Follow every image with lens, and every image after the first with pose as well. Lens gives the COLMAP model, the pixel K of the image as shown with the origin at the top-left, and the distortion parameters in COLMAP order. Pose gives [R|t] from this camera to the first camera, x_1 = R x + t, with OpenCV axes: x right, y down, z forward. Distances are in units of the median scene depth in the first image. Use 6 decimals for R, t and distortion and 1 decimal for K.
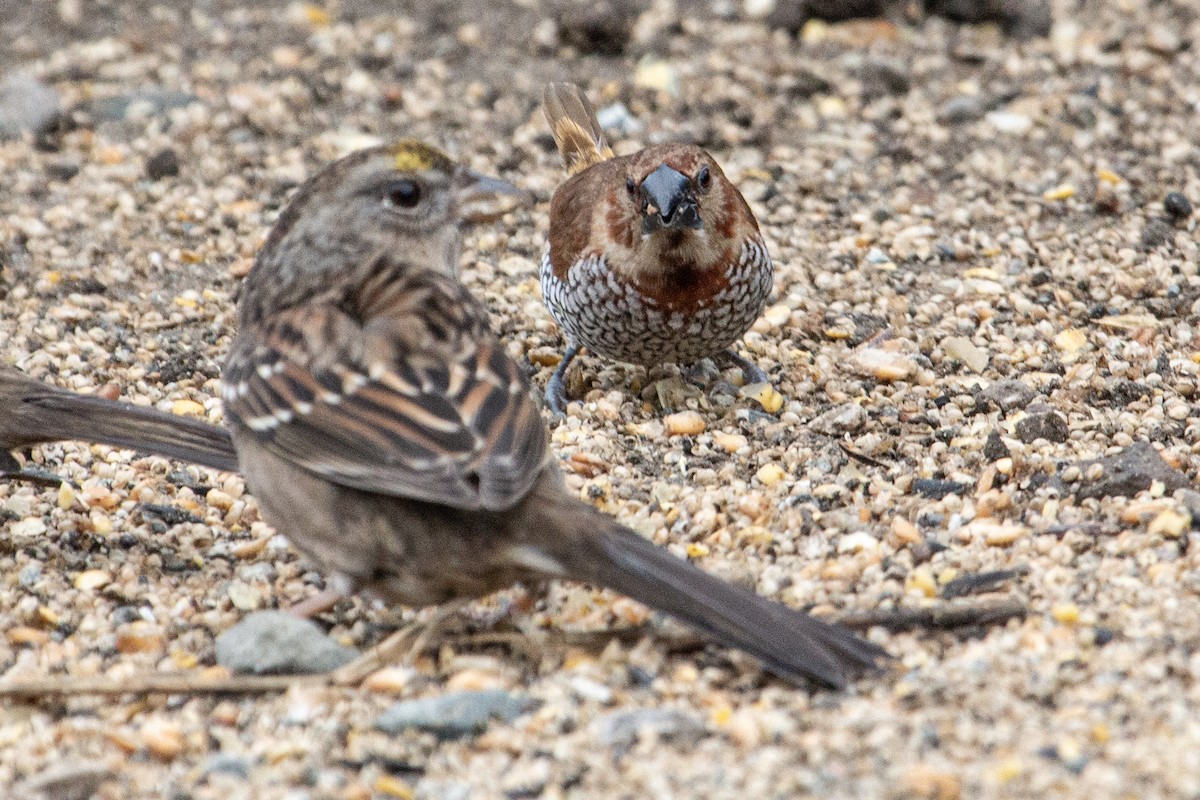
lens RADIAL K [[8457.9, 0, 599.6], [0, 8457.9, 399.8], [0, 0, 1]] dist [-0.007251, 0.000000]
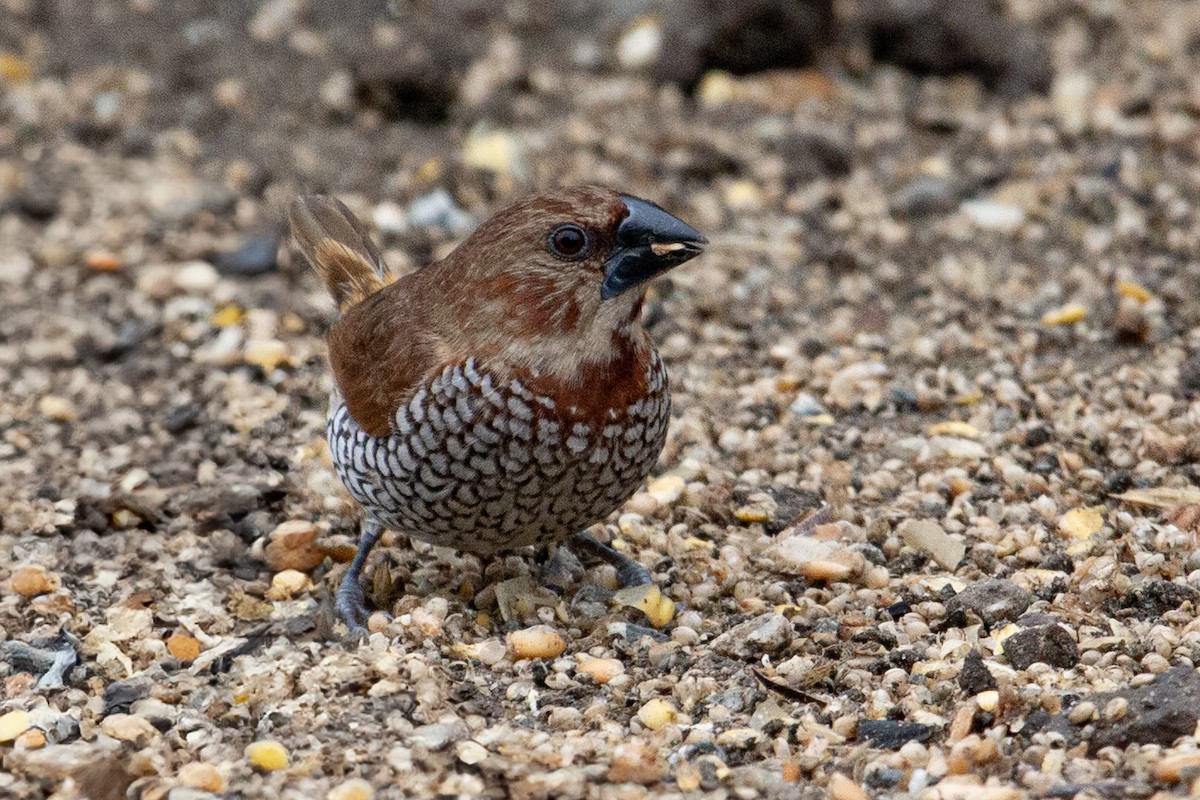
lens RADIAL K [[8457.9, 0, 600.3], [0, 8457.9, 400.0], [0, 0, 1]] dist [-0.007251, 0.000000]
pose [[0.999993, -0.002958, -0.002335, 0.017180], [0.002927, 0.999907, -0.013288, -0.008072], [0.002375, 0.013282, 0.999909, 0.292651]]
